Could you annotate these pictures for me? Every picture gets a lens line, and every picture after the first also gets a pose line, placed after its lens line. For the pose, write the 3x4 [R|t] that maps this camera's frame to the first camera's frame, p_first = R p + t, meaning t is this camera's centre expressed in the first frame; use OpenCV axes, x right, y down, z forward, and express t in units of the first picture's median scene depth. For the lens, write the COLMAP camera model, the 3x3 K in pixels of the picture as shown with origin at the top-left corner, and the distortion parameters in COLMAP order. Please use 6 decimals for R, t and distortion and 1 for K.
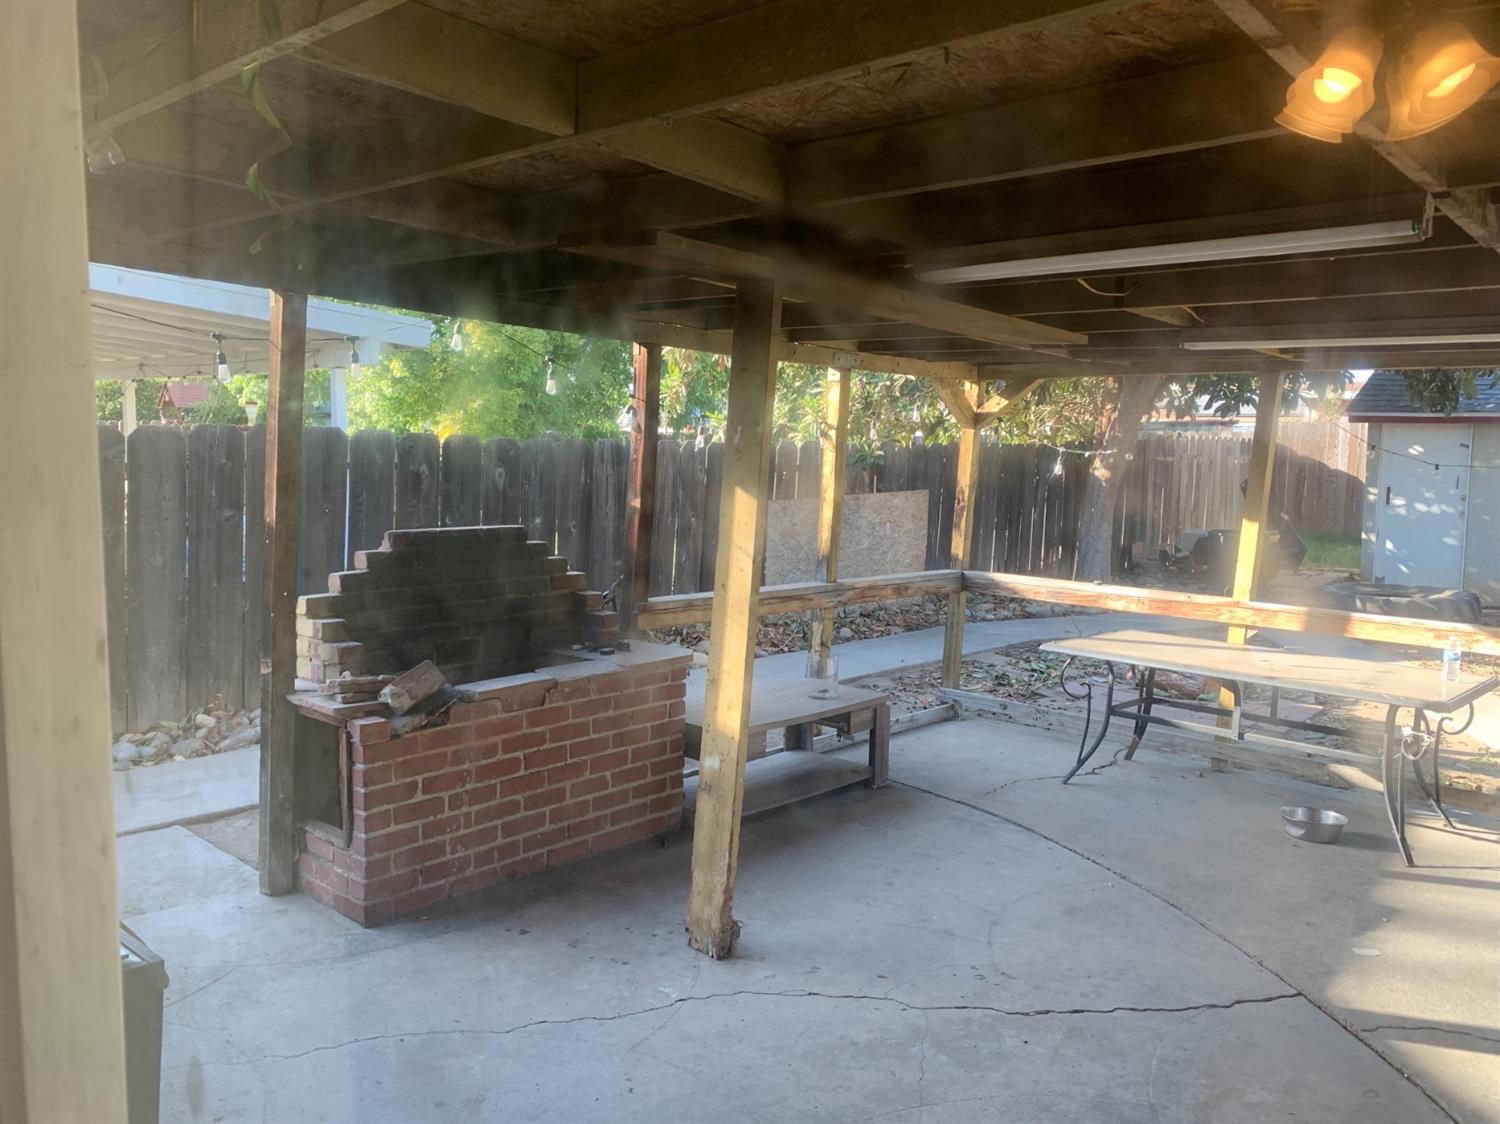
lens RADIAL K [[1173.4, 0, 750.0], [0, 1173.4, 562.0], [0, 0, 1]] dist [0.033129, -0.064444]
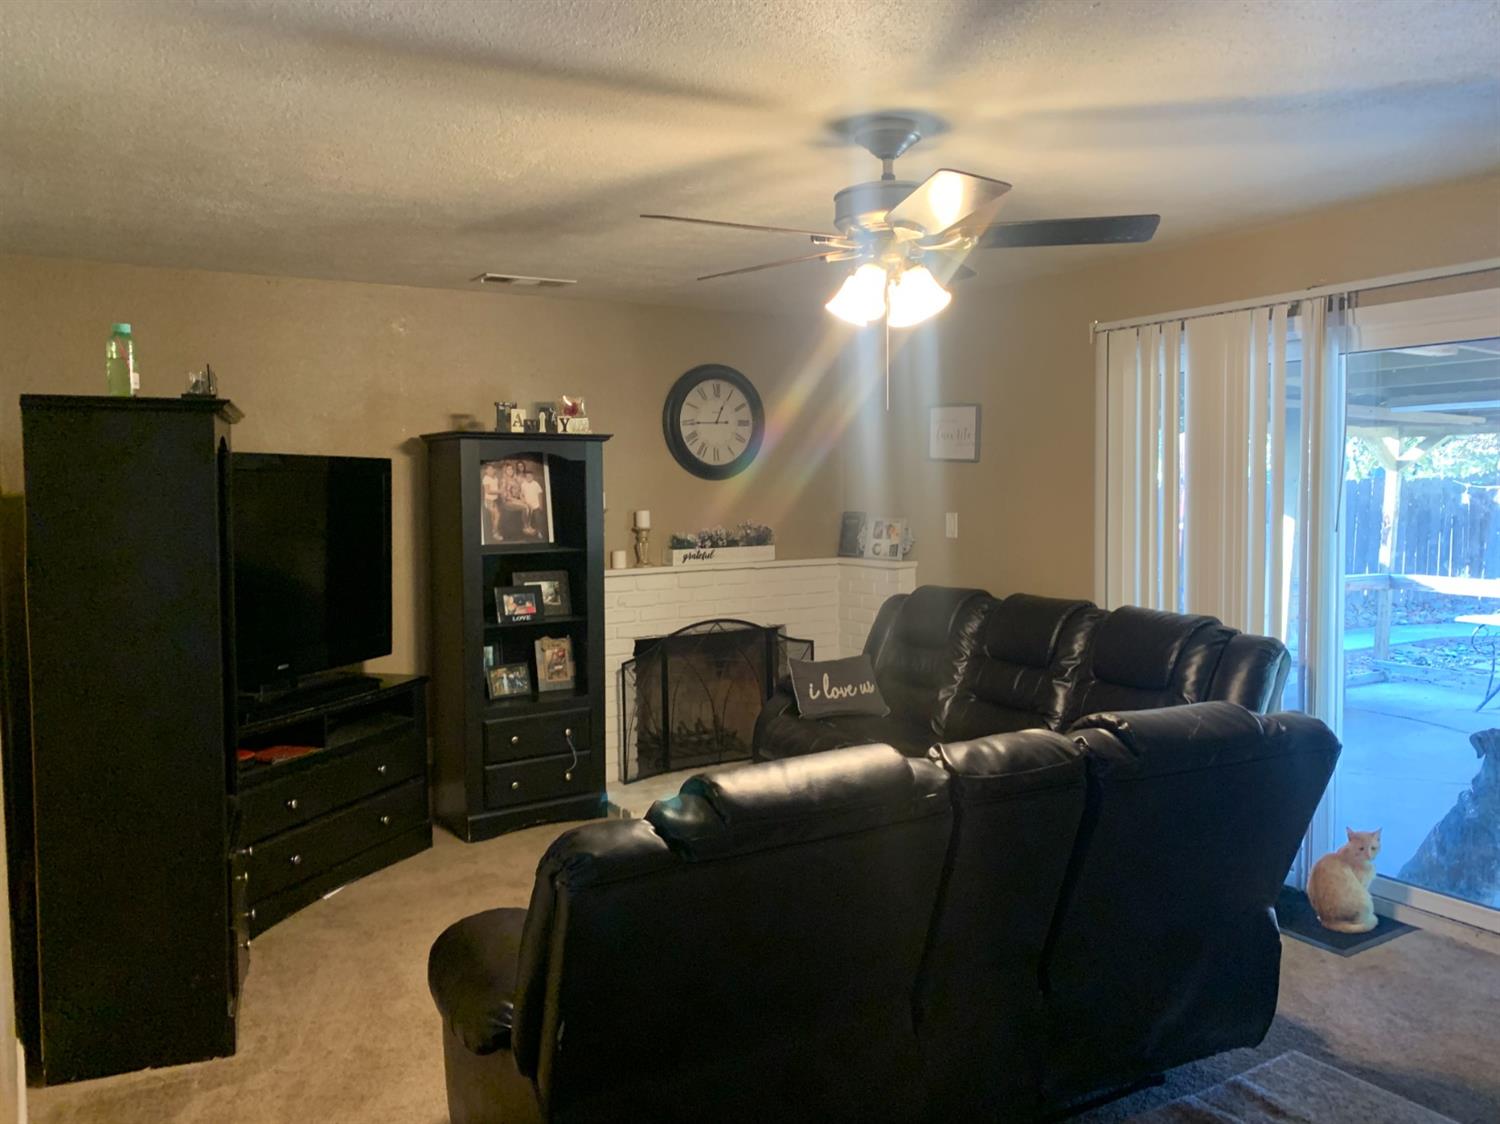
lens RADIAL K [[1173.4, 0, 750.0], [0, 1173.4, 562.0], [0, 0, 1]] dist [0.033129, -0.064444]
pose [[0.958882, -0.013106, -0.283502, -0.148105], [0.002606, 0.999298, -0.037383, 0.043278], [0.283793, 0.035107, 0.958243, -0.545149]]
